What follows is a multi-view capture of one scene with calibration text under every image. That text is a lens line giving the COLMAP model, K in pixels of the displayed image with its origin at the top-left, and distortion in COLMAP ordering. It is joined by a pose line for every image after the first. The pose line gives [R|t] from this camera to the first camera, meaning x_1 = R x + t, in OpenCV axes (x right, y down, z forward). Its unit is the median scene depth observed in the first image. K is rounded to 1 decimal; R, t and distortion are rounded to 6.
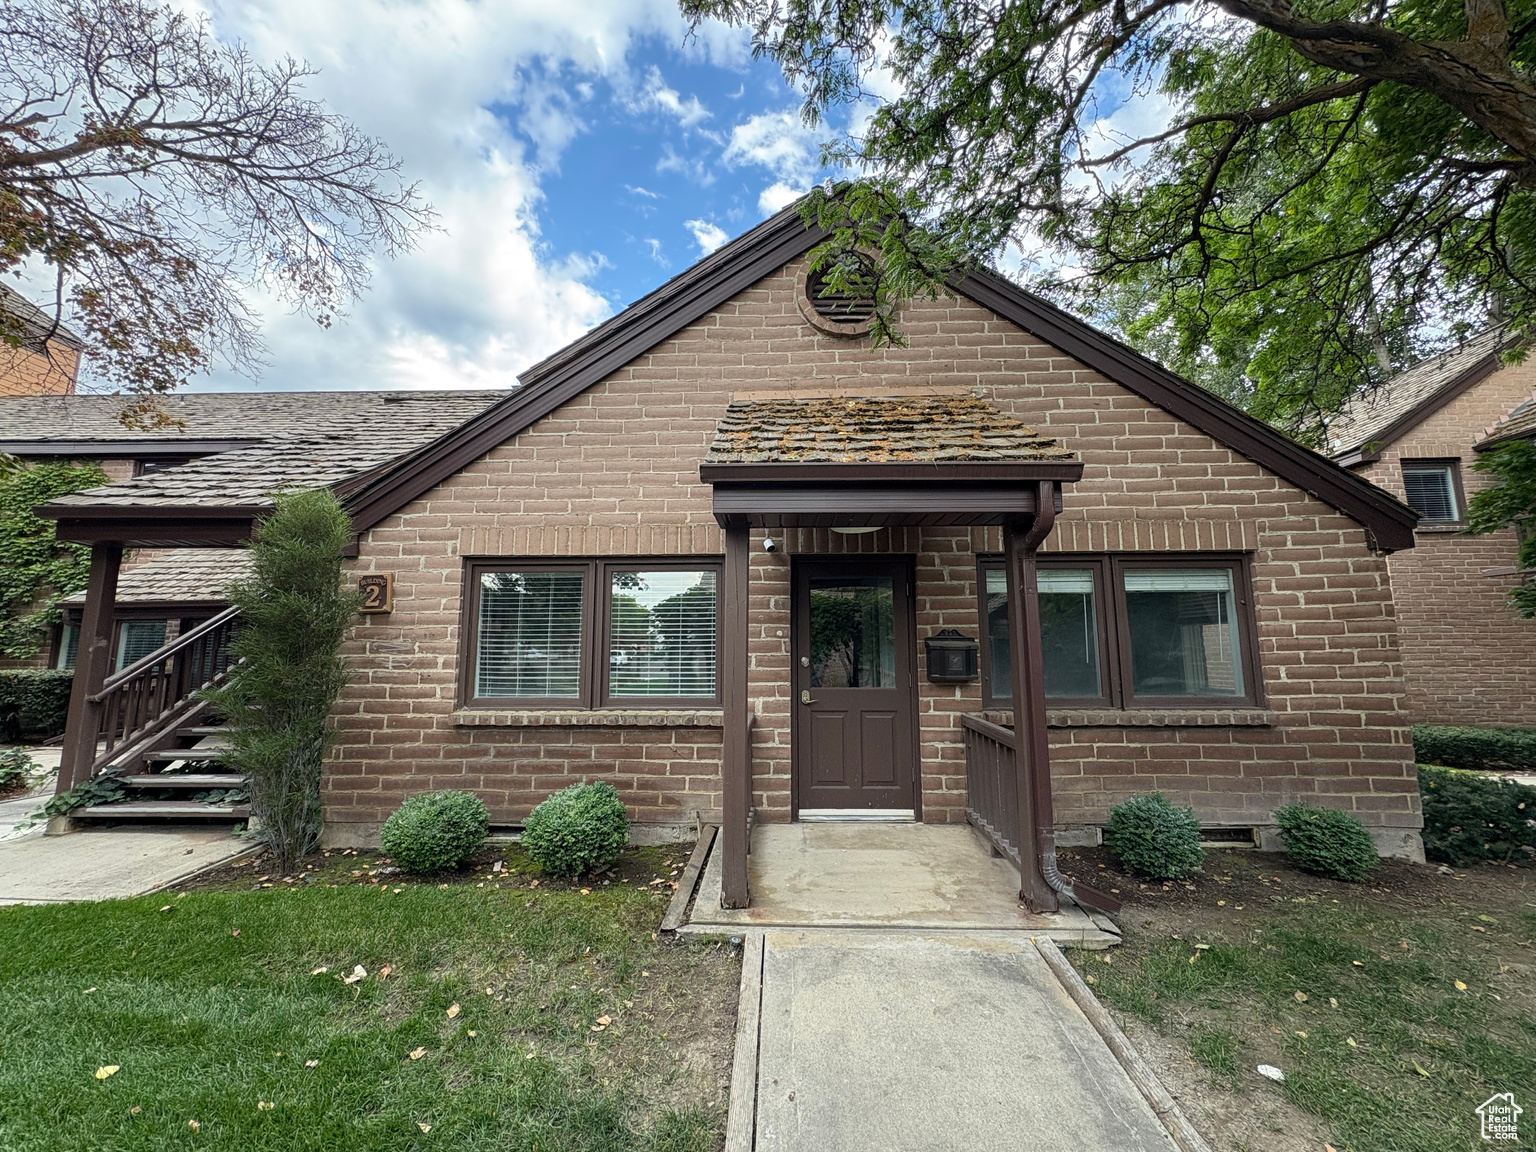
lens RADIAL K [[612.4, 0, 766.0], [0, 612.4, 576.8], [0, 0, 1]] dist [-0.001072, 0.000673]
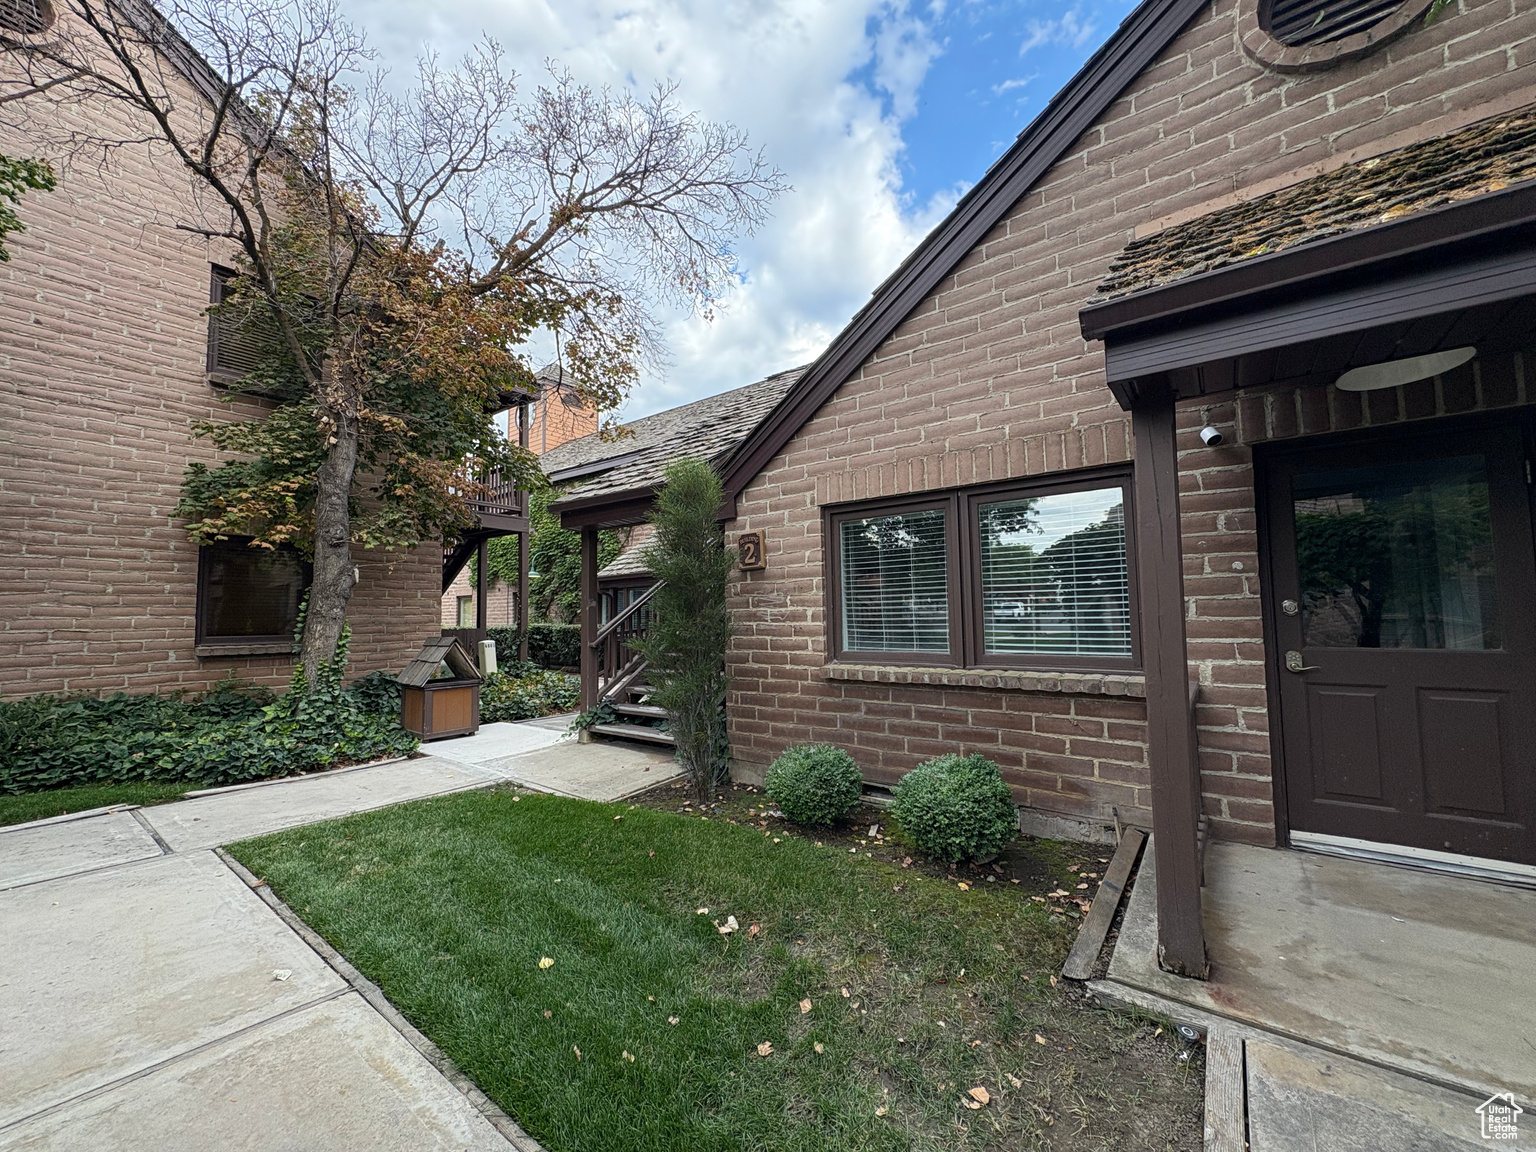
lens RADIAL K [[612.4, 0, 767.8], [0, 612.4, 576.8], [0, 0, 1]] dist [-0.001072, 0.000673]
pose [[0.813287, -0.048174, -0.579866, -0.008154], [0.091966, 0.994683, 0.046351, 0.026545], [0.574549, -0.091025, 0.813393, 0.162943]]
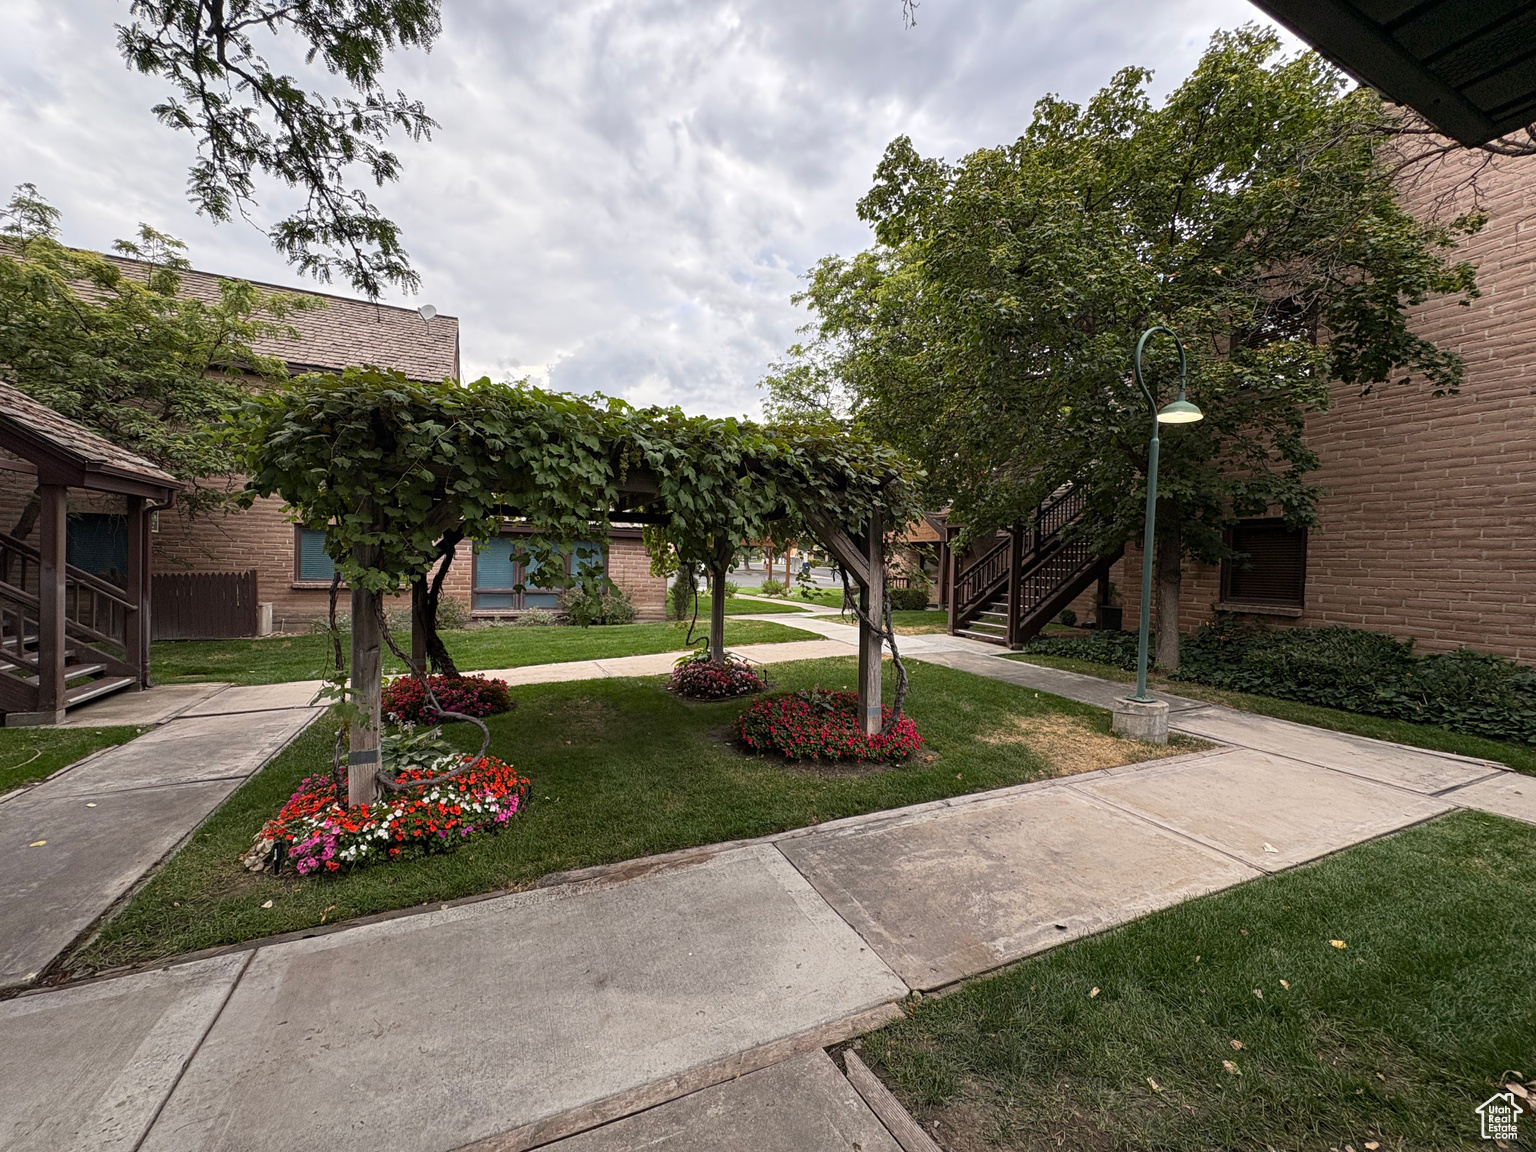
lens RADIAL K [[612.4, 0, 770.6], [0, 612.4, 577.1], [0, 0, 1]] dist [-0.001072, 0.000673]
pose [[-0.897325, -0.016327, -0.441068, 0.212545], [0.032925, 0.994055, -0.103781, 0.075050], [0.440140, -0.107647, -0.891453, 0.730276]]
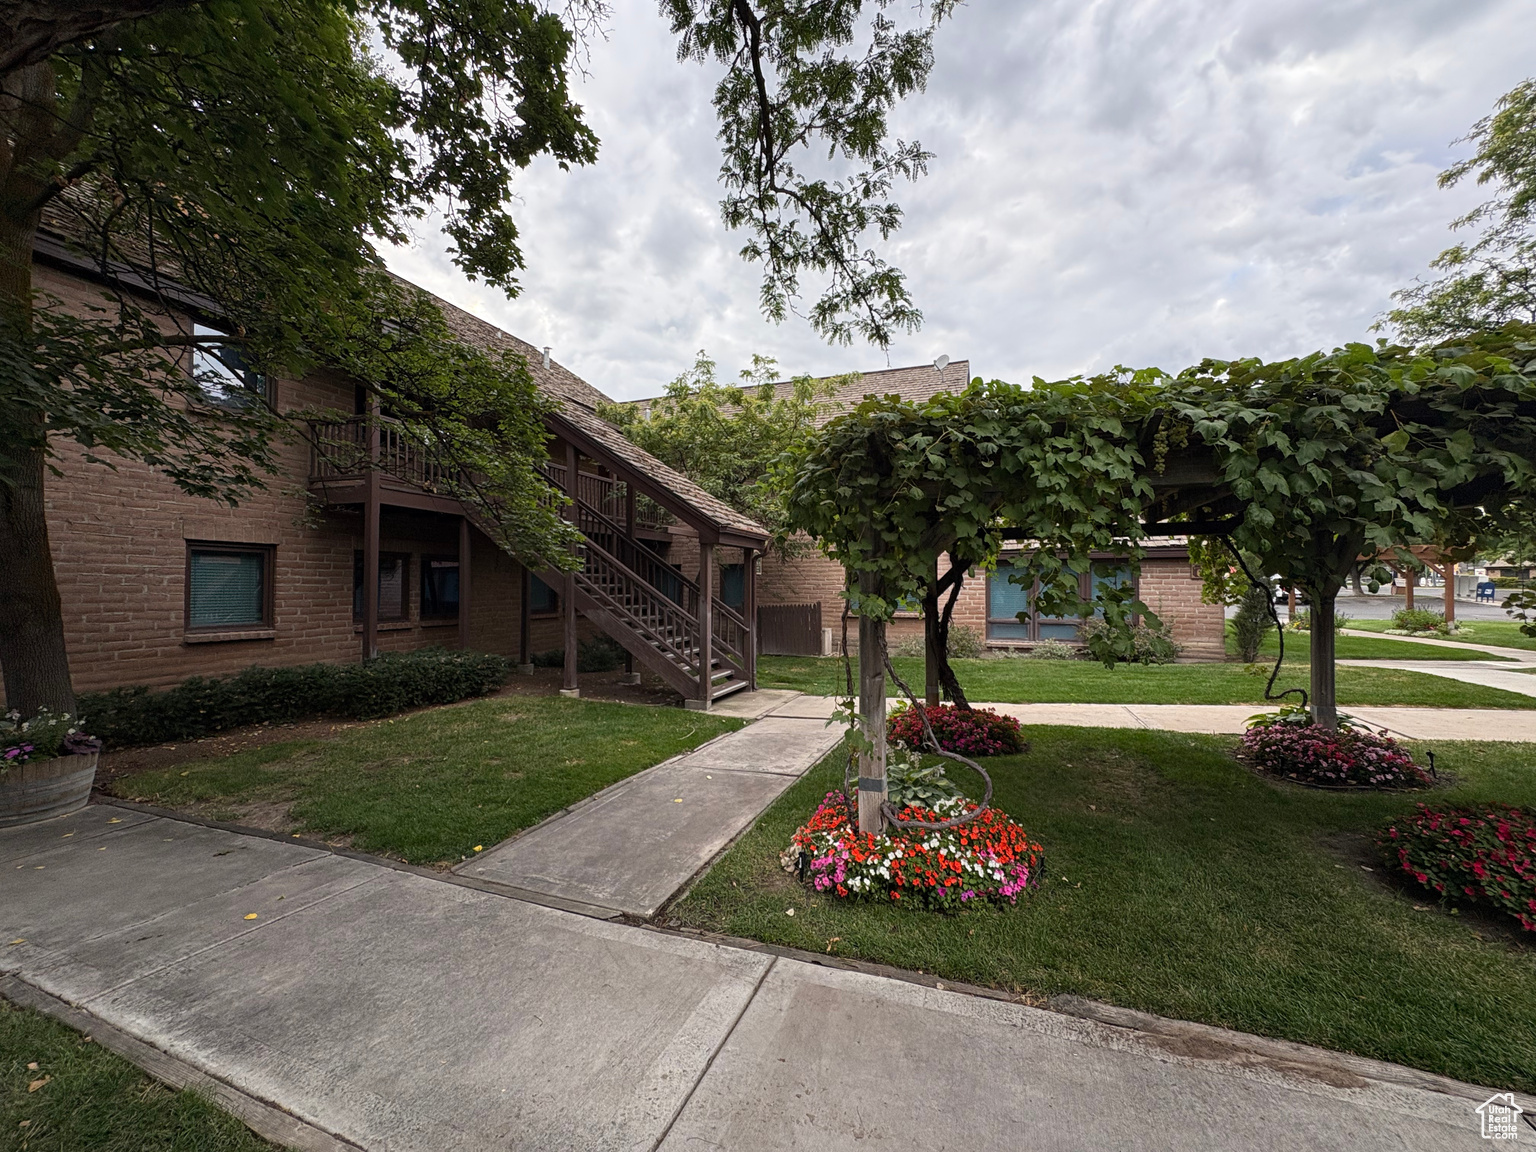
lens RADIAL K [[612.4, 0, 767.1], [0, 612.4, 577.3], [0, 0, 1]] dist [-0.001072, 0.000673]
pose [[-0.940301, 0.005200, 0.340304, 0.197678], [-0.047587, 0.988053, -0.146587, 0.068953], [-0.337000, -0.154030, -0.928820, 0.647347]]
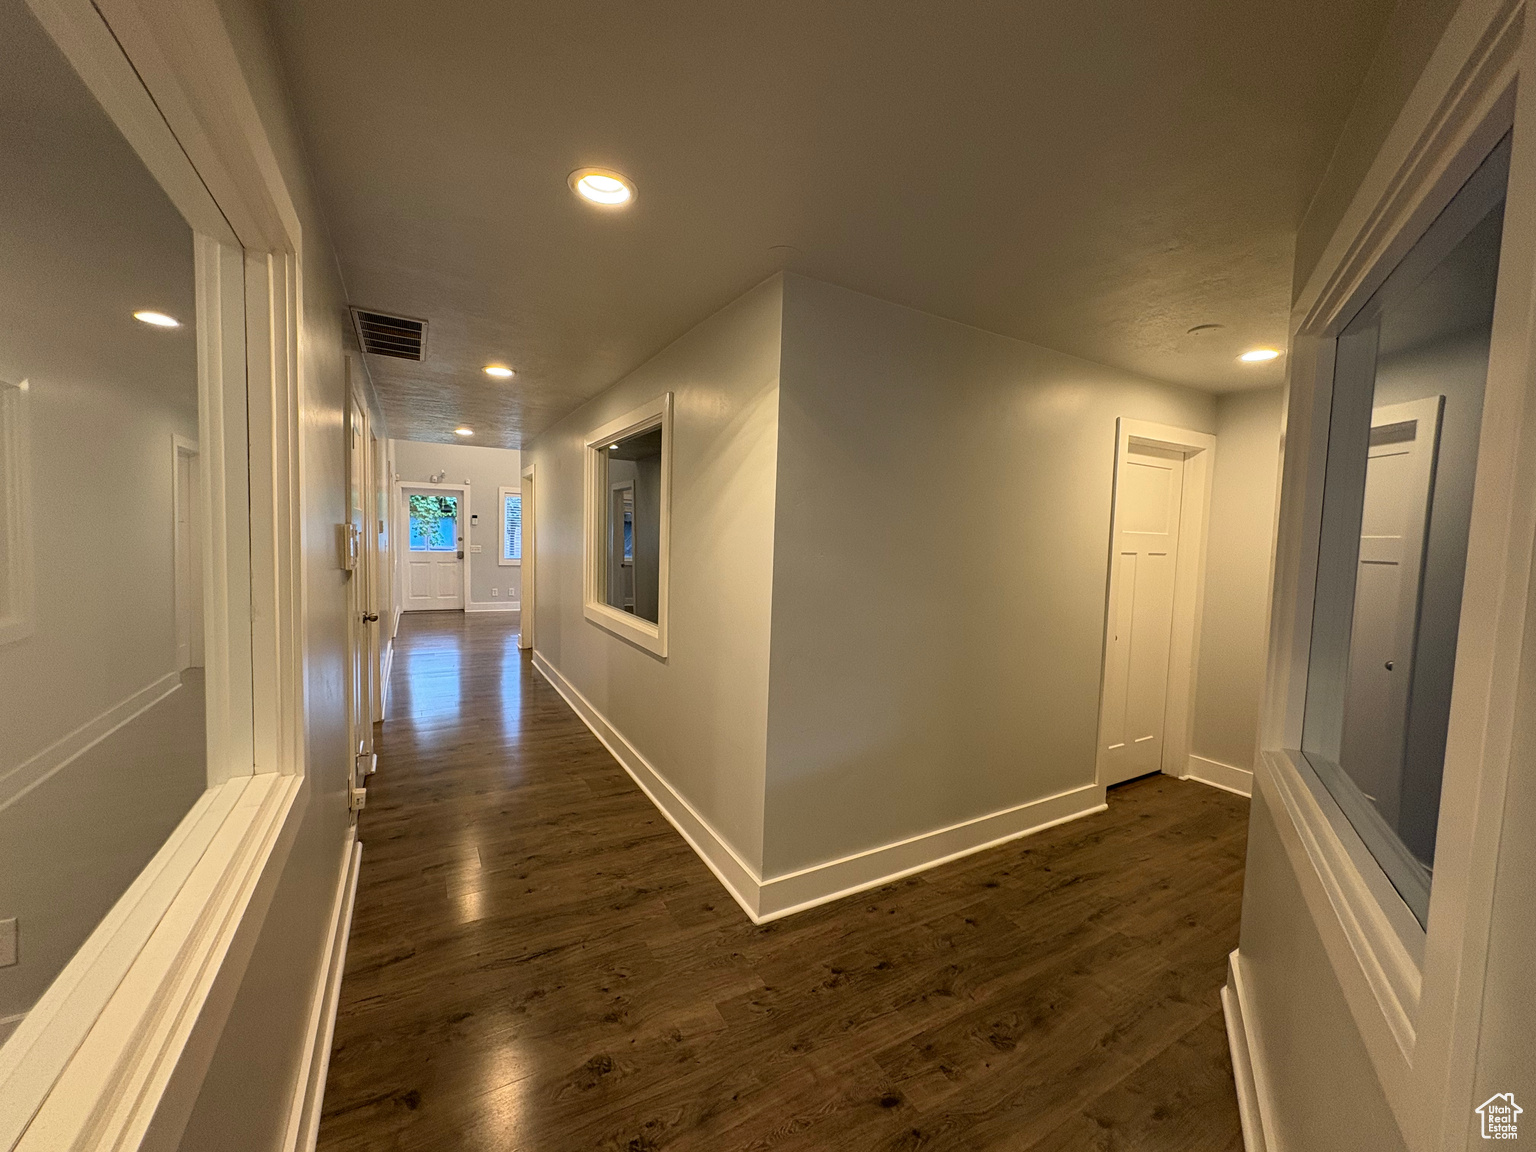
lens RADIAL K [[612.4, 0, 766.6], [0, 612.4, 577.8], [0, 0, 1]] dist [-0.001072, 0.000673]
pose [[-0.851267, 0.009808, -0.524642, 0.246203], [0.043103, 0.997753, -0.051284, 0.299447], [0.522960, -0.066270, -0.849777, 2.384992]]
